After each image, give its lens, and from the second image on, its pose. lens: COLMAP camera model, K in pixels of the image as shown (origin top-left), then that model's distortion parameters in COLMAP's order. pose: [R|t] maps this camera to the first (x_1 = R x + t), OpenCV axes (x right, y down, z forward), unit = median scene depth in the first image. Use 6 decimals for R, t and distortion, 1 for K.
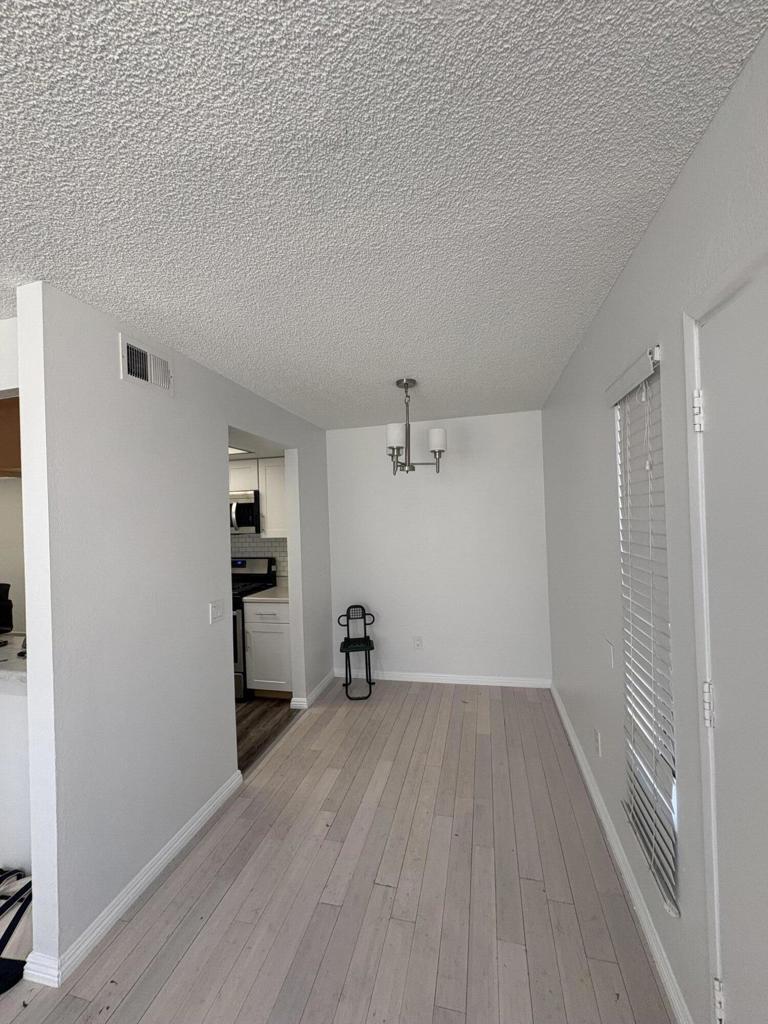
lens RADIAL K [[410.0, 0, 386.2], [0, 410.0, 513.8], [0, 0, 1]] dist [0.001639, 0.000033]
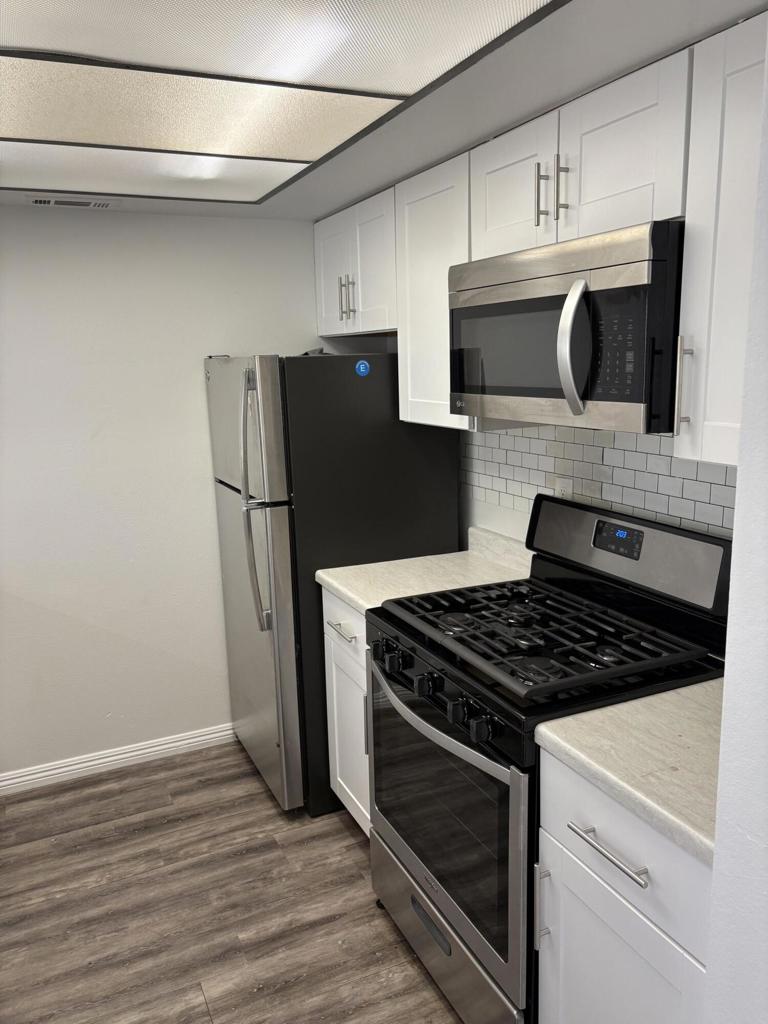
lens RADIAL K [[774.7, 0, 383.9], [0, 774.7, 516.4], [0, 0, 1]] dist [0.006317, 0.007434]
pose [[0.623739, 0.169709, -0.762987, -0.090771], [0.017094, 0.972950, 0.230384, -0.005862], [0.781446, -0.156742, 0.603965, 0.645352]]
